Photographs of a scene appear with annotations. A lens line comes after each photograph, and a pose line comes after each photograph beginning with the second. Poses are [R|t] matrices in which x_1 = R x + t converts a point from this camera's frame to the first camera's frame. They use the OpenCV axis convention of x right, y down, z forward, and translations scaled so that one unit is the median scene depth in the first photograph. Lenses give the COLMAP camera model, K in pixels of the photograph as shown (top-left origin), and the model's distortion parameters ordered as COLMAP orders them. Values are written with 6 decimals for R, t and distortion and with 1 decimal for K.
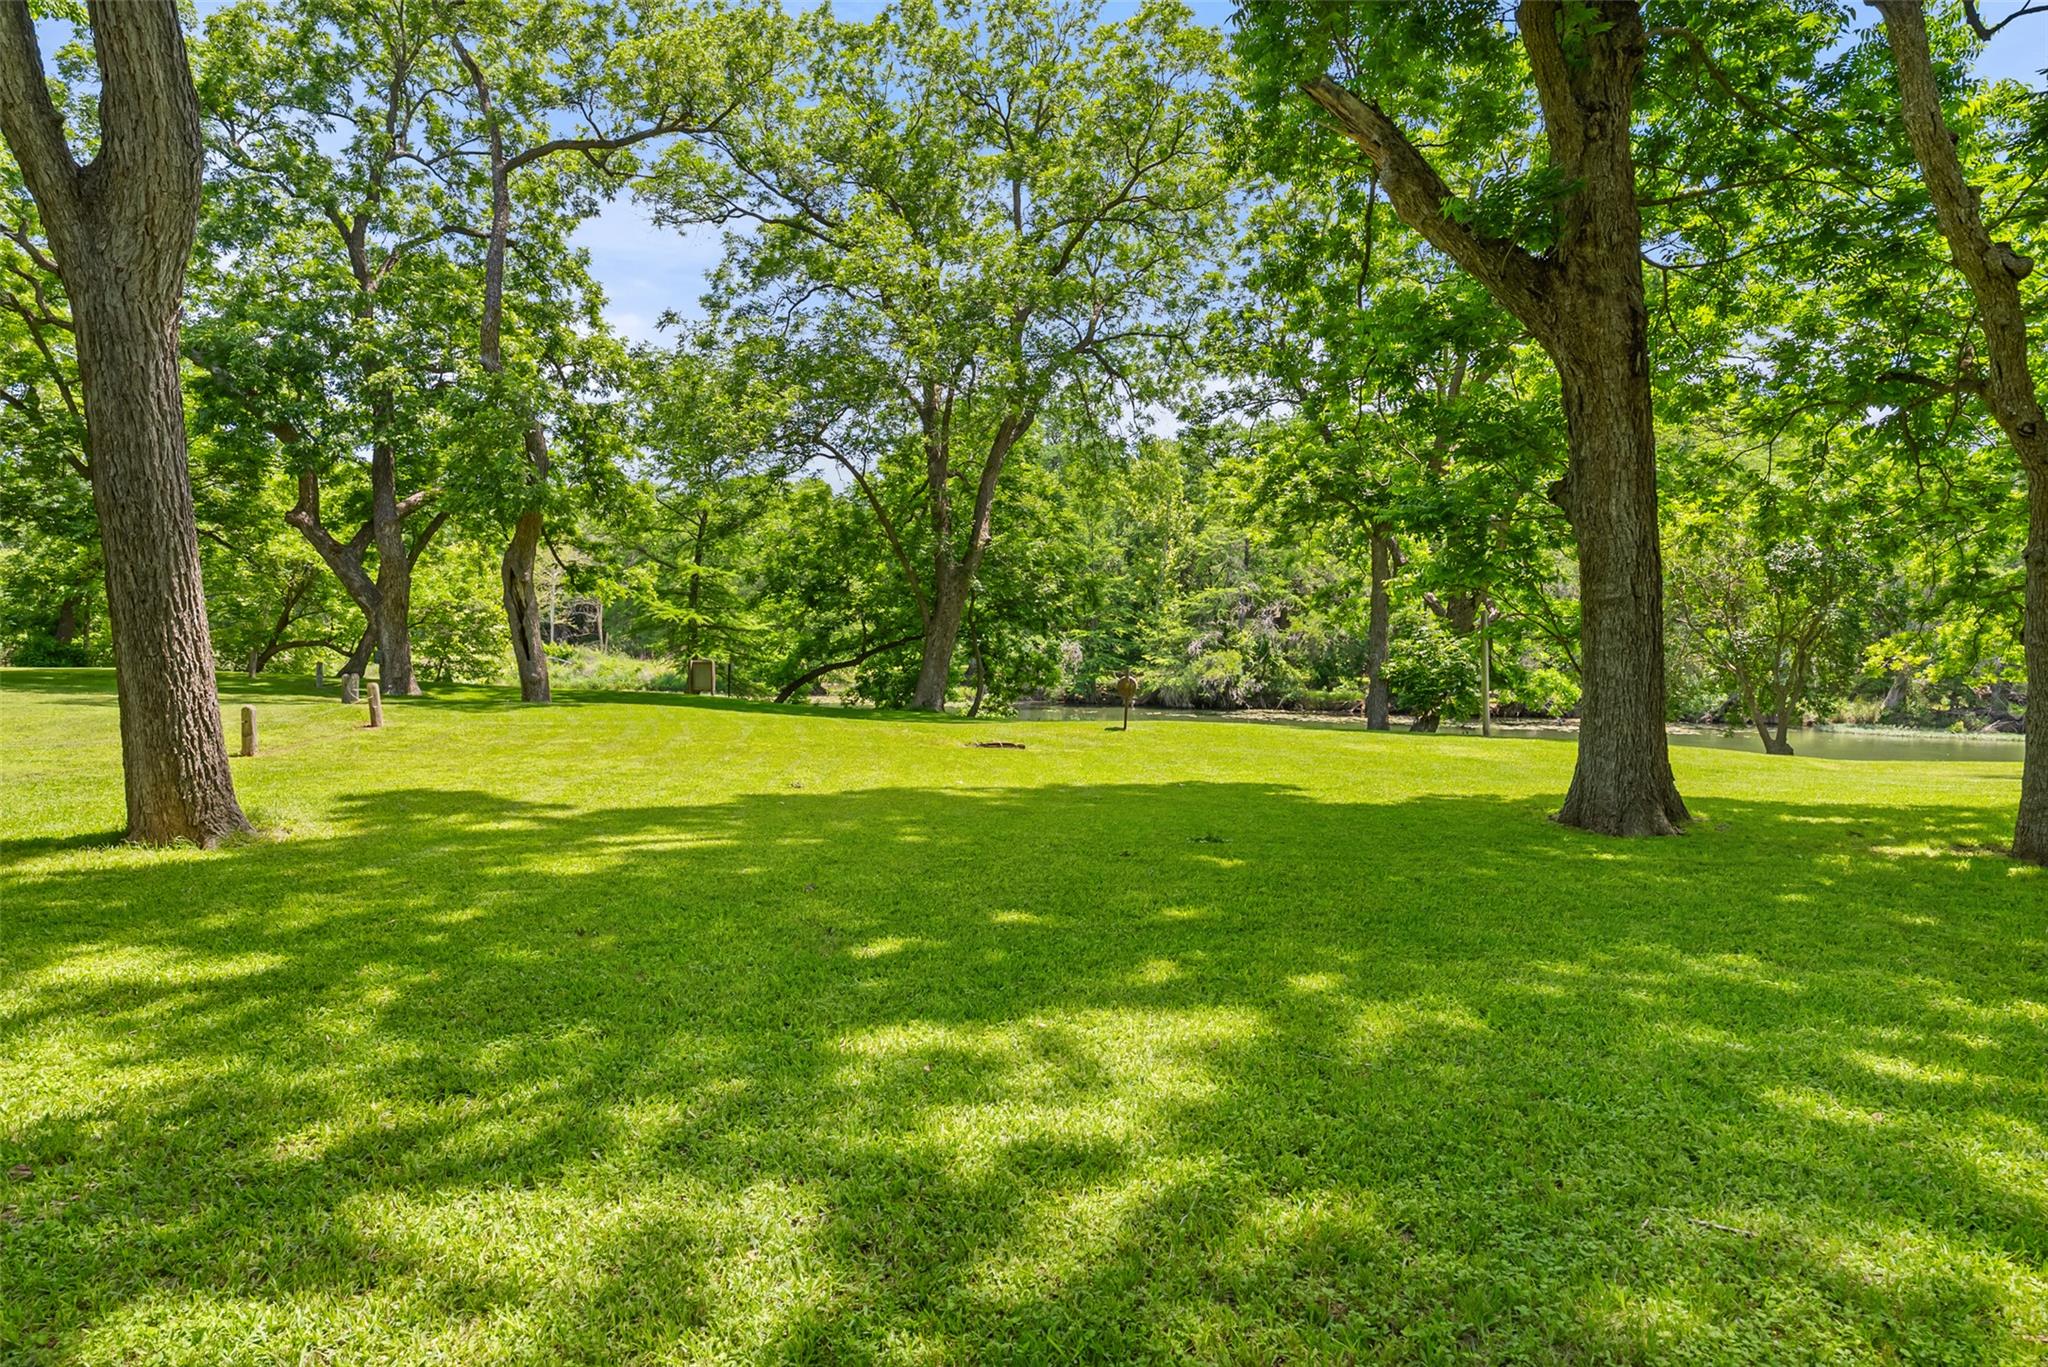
lens RADIAL K [[1184.7, 0, 1026.5], [0, 1184.7, 678.0], [0, 0, 1]] dist [-0.000970, -0.000056]
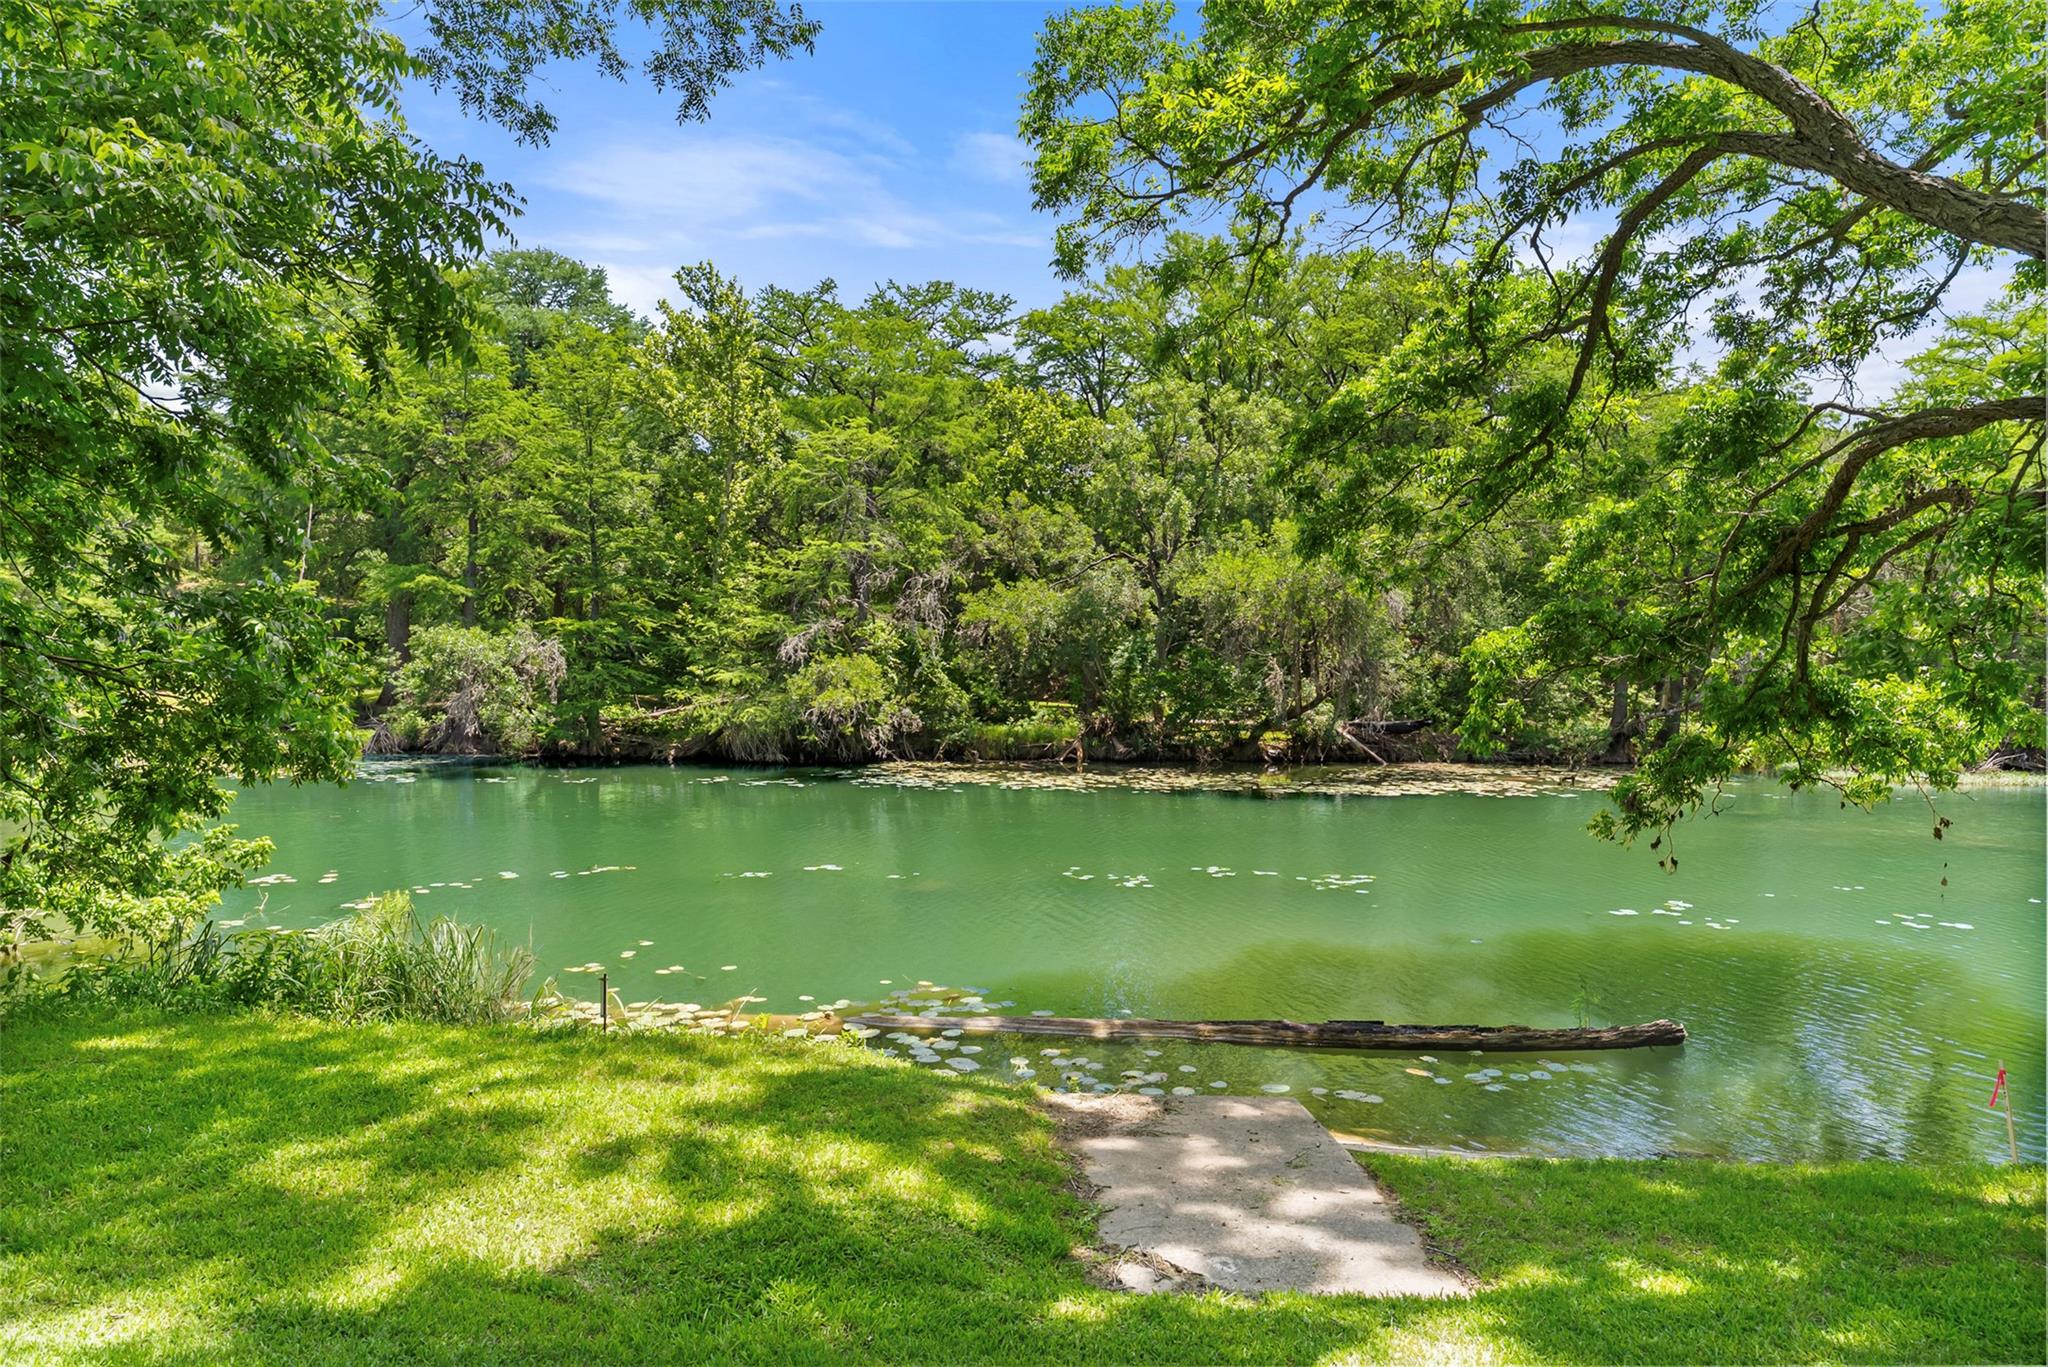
lens RADIAL K [[1269.7, 0, 1030.9], [0, 1269.7, 683.7], [0, 0, 1]] dist [0.002902, 0.000031]
pose [[0.934610, -0.009301, 0.355552, 0.039216], [0.013640, 0.999860, -0.009700, -0.003569], [-0.355412, 0.013915, 0.934606, 0.418801]]
